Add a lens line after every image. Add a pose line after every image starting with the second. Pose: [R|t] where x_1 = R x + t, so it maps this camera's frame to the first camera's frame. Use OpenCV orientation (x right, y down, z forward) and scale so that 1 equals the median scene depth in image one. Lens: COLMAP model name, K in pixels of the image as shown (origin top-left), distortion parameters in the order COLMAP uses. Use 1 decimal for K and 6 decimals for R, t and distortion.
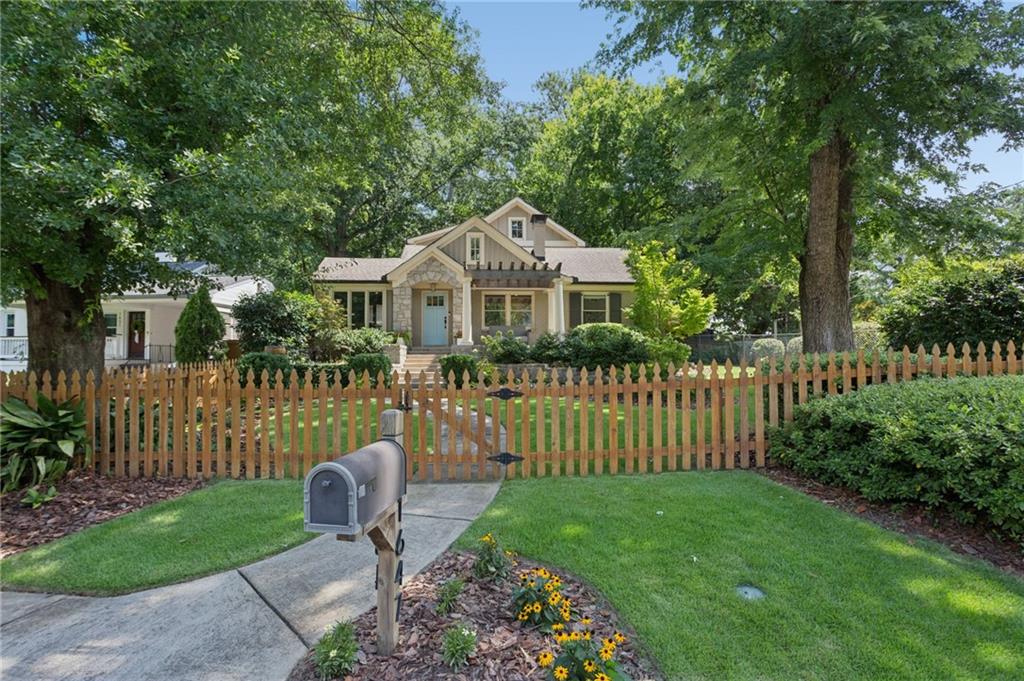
lens RADIAL K [[503.9, 0, 512.3], [0, 503.9, 333.8], [0, 0, 1]] dist [0.002149, 0.000893]
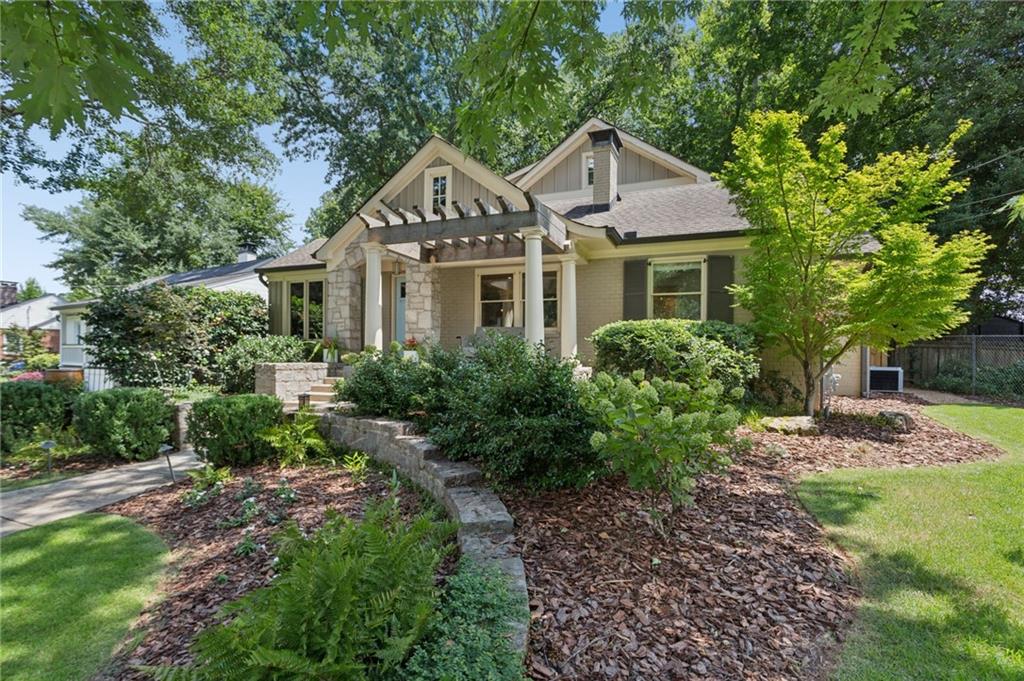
lens RADIAL K [[503.9, 0, 512.3], [0, 503.9, 333.8], [0, 0, 1]] dist [0.002149, 0.000893]
pose [[0.901485, -0.009620, -0.432703, 0.248340], [0.014263, 0.999870, 0.007485, -0.014322], [0.432575, -0.012919, 0.901505, 0.515738]]
